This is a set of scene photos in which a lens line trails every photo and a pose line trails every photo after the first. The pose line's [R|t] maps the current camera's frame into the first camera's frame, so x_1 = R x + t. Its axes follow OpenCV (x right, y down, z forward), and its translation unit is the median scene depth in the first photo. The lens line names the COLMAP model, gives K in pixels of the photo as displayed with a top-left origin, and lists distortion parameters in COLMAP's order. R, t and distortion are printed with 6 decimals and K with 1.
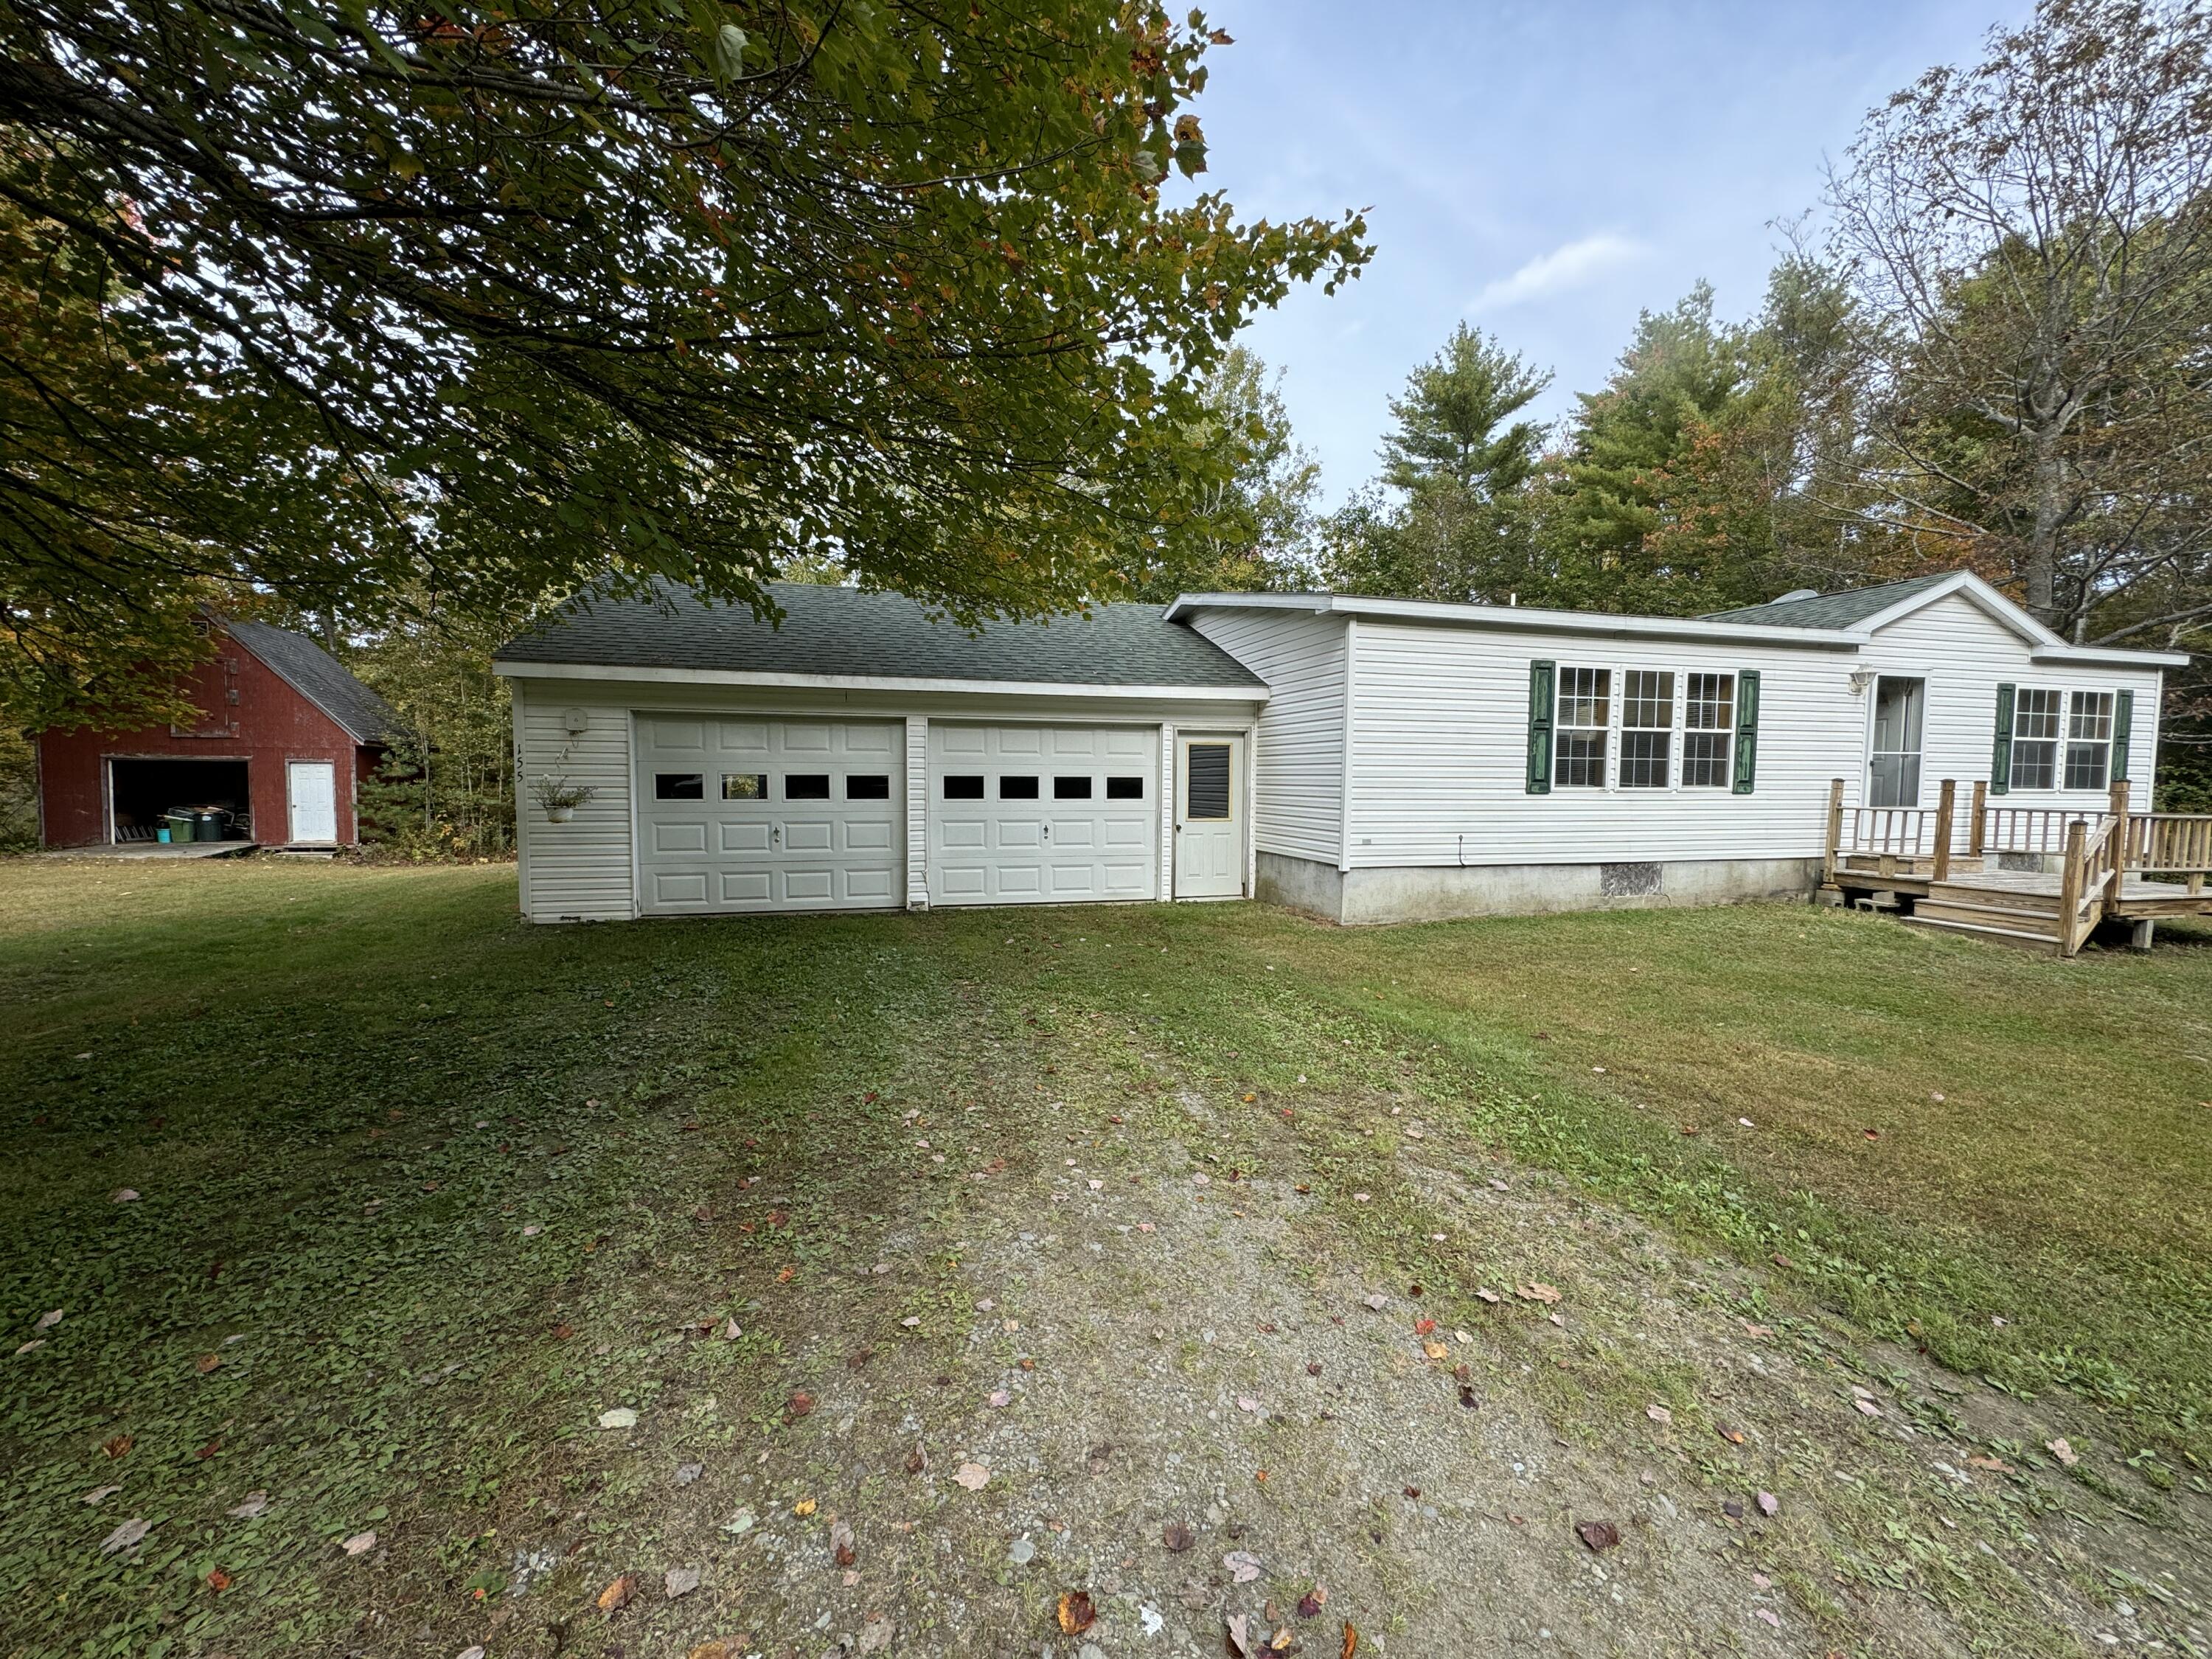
lens RADIAL K [[883.0, 0, 1111.6], [0, 883.0, 838.3], [0, 0, 1]] dist [-0.012040, 0.000638]
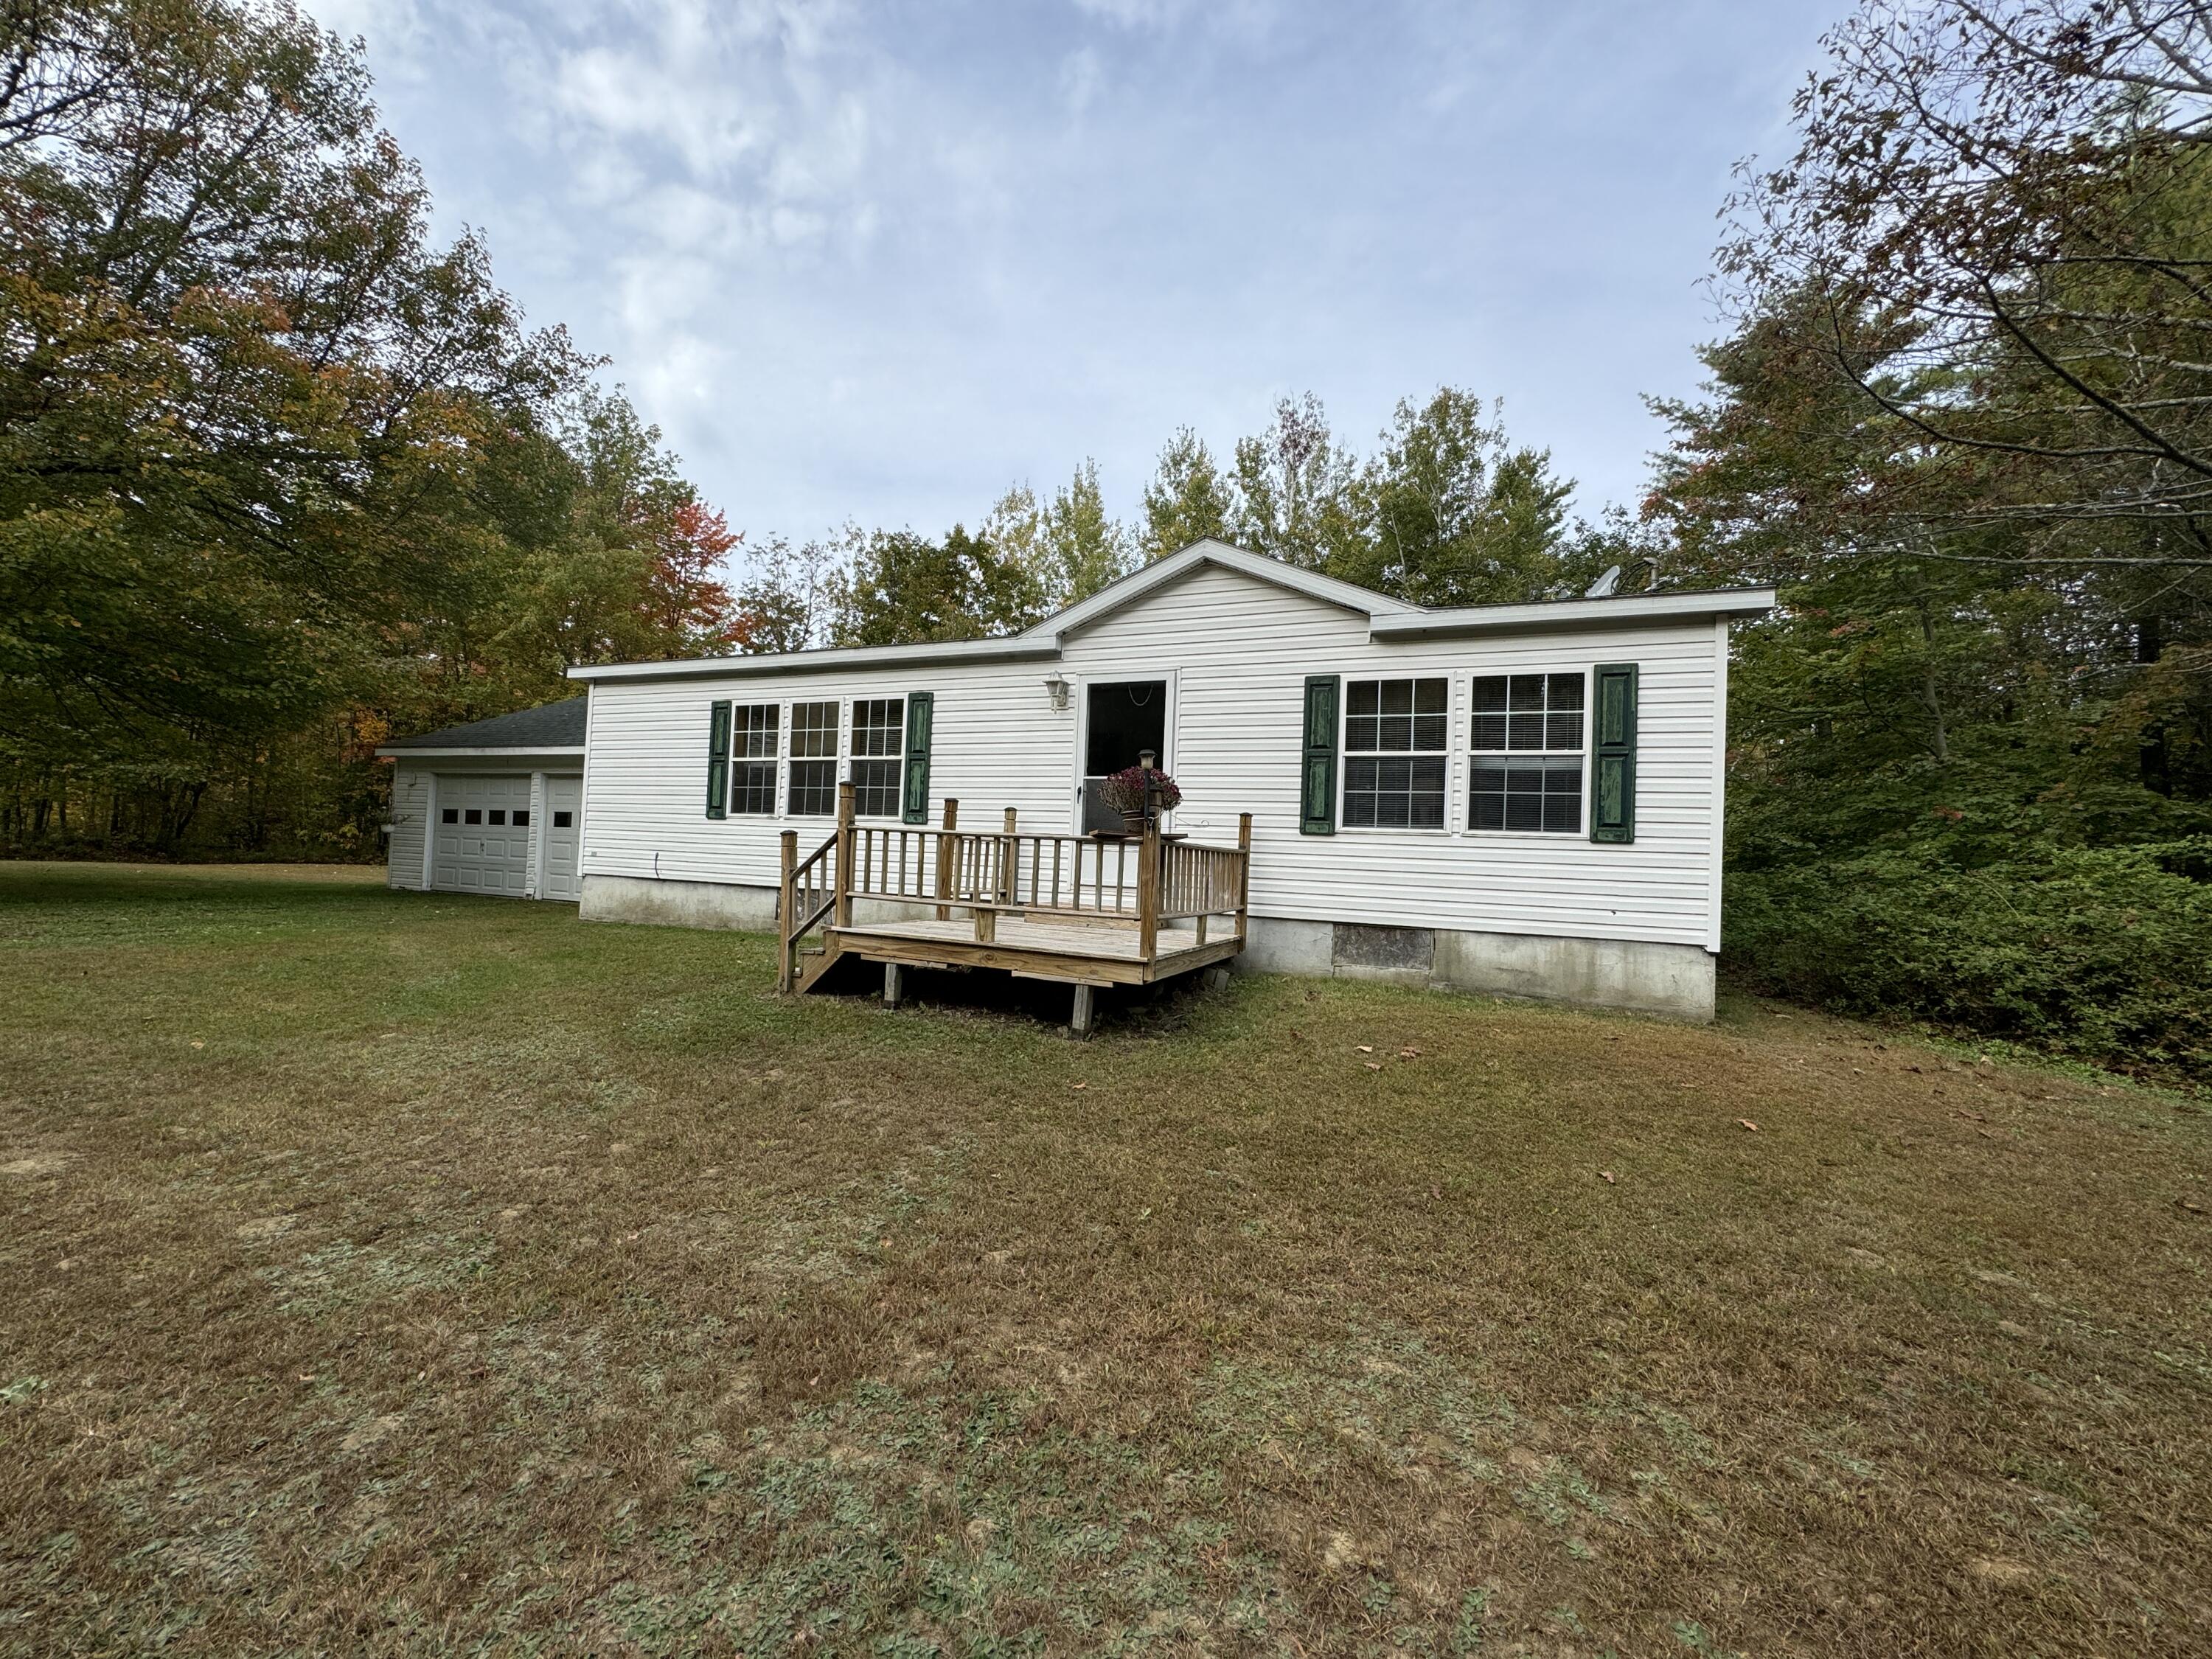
lens RADIAL K [[883.0, 0, 1099.1], [0, 883.0, 807.1], [0, 0, 1]] dist [-0.012040, 0.000638]
pose [[0.795083, 0.004871, -0.606481, 1.480156], [-0.055582, 0.996345, -0.064864, -0.019553], [0.603948, 0.085282, 0.792448, 0.386655]]
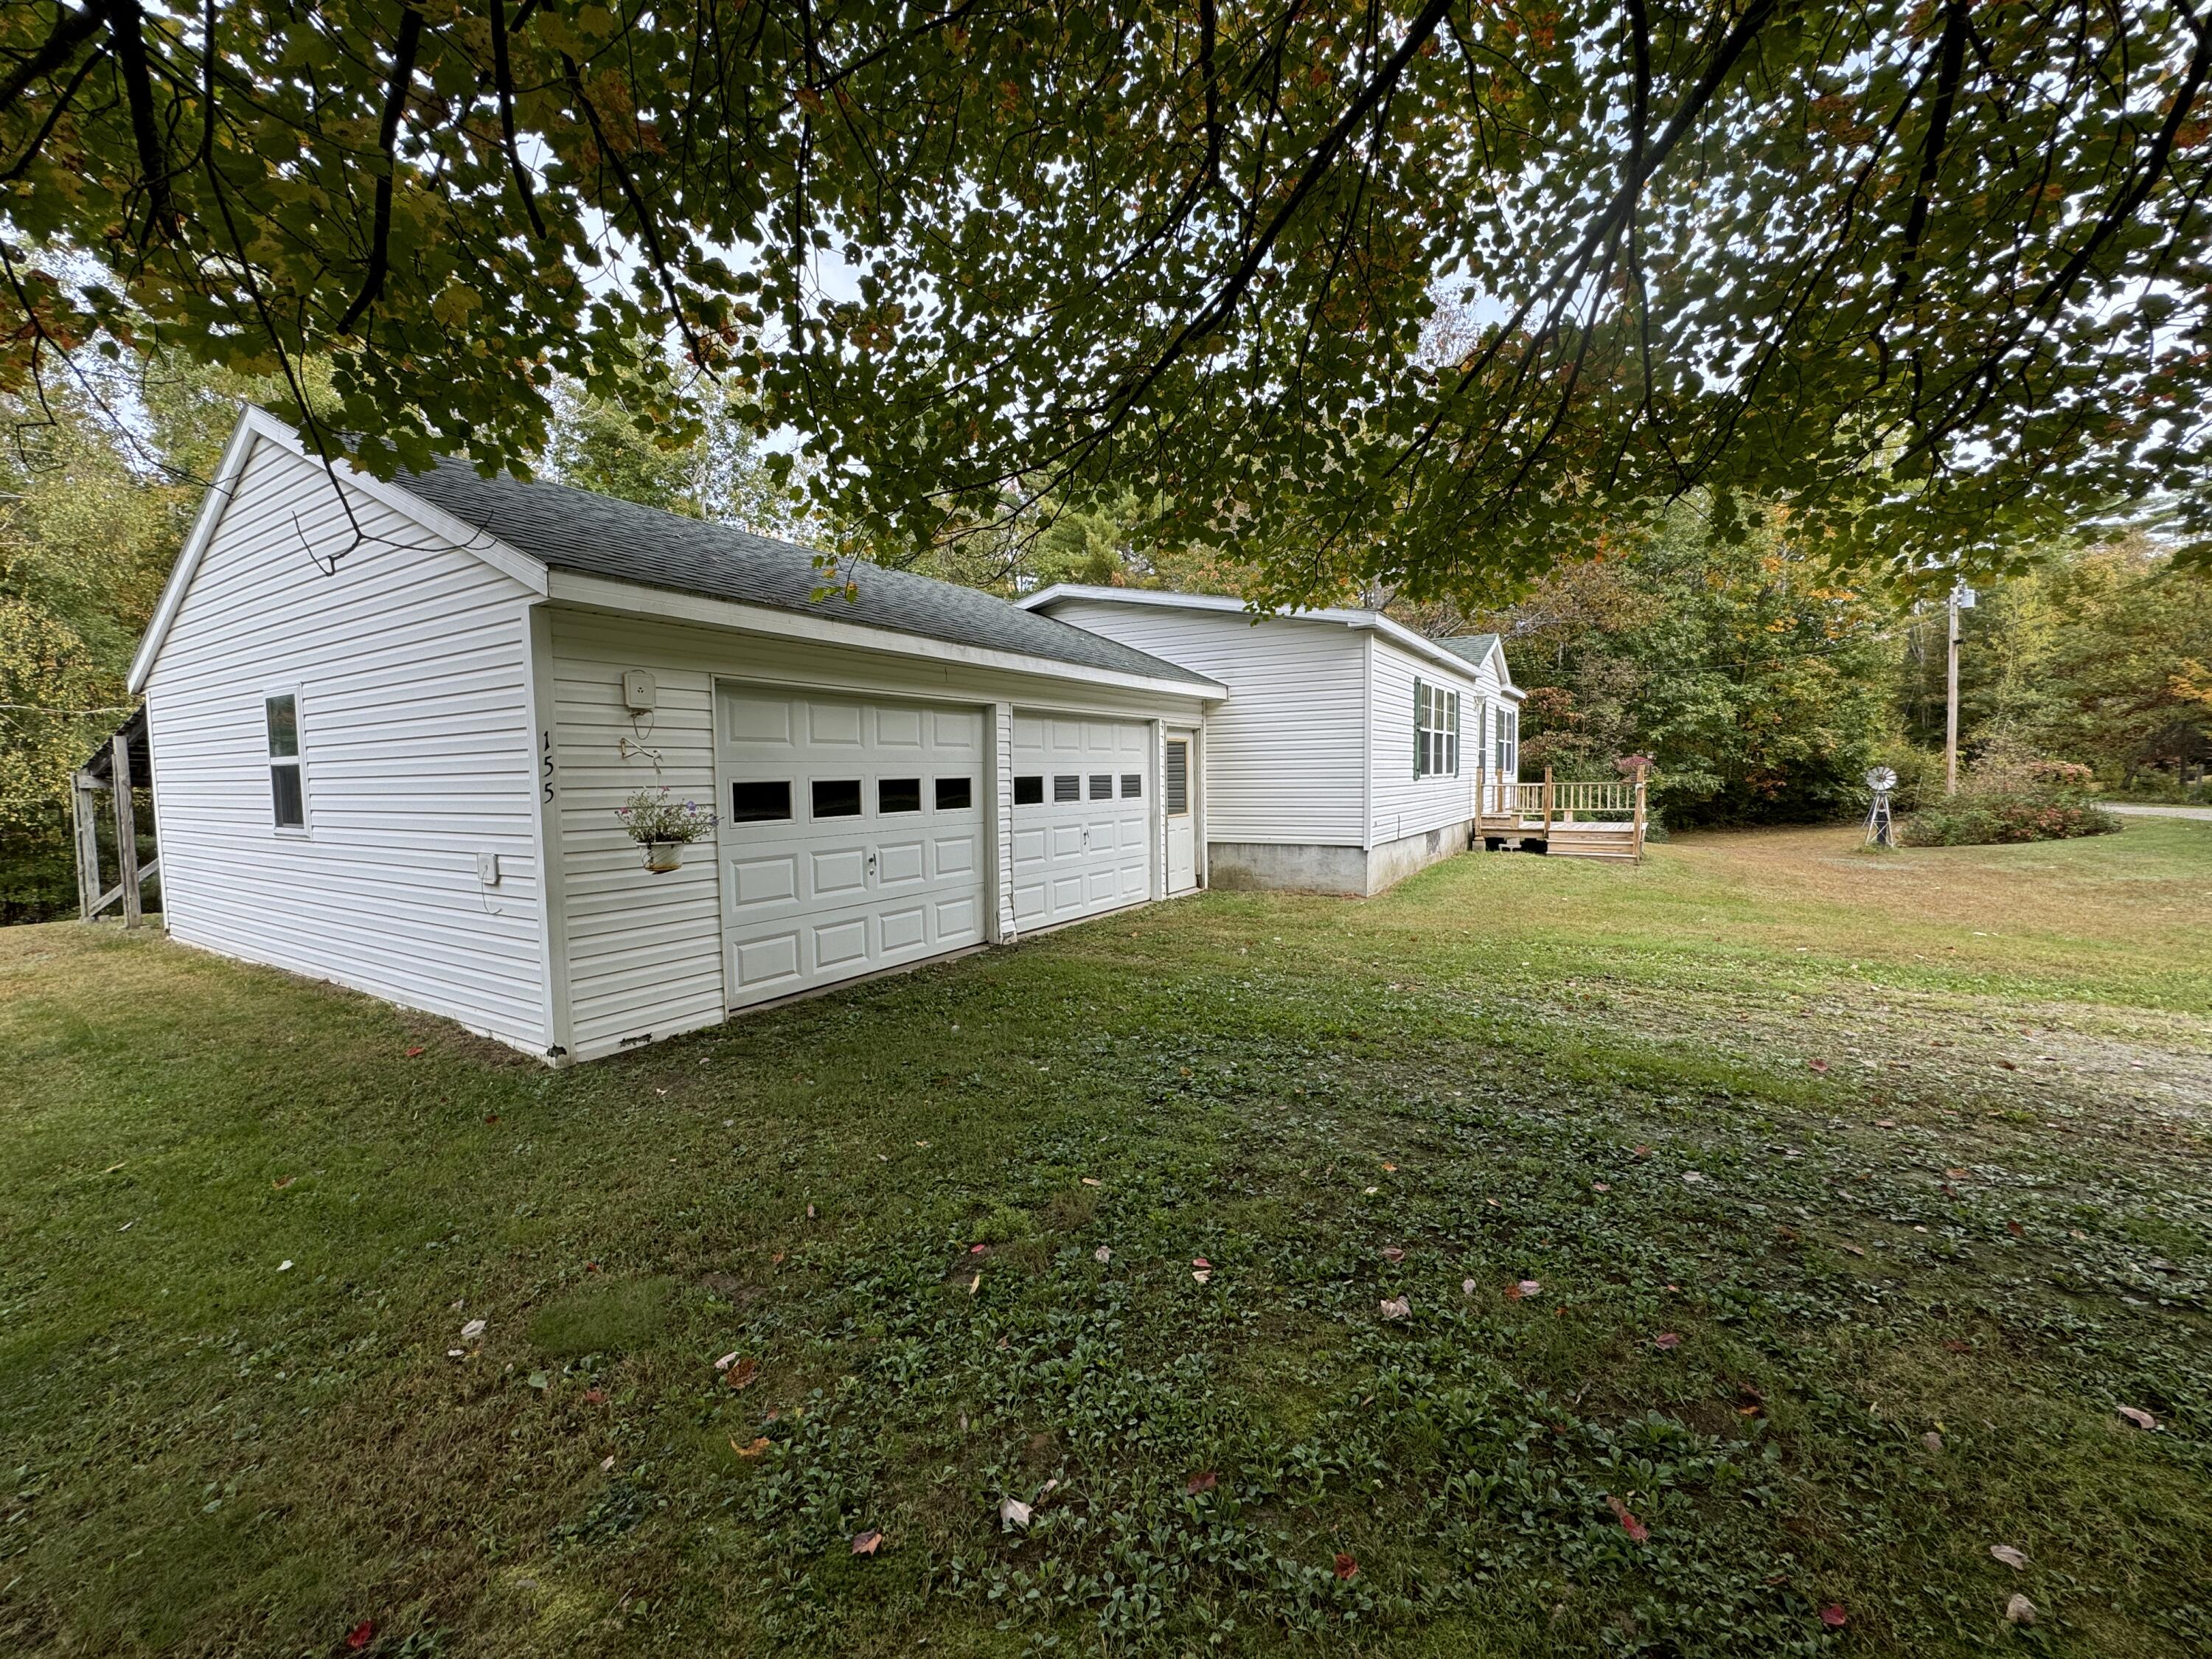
lens RADIAL K [[883.0, 0, 1112.7], [0, 883.0, 831.9], [0, 0, 1]] dist [-0.012040, 0.000638]
pose [[0.734378, -0.063943, 0.675722, -0.691780], [0.068352, 0.997459, 0.020104, -0.030239], [-0.675290, 0.031423, 0.736882, 0.334653]]
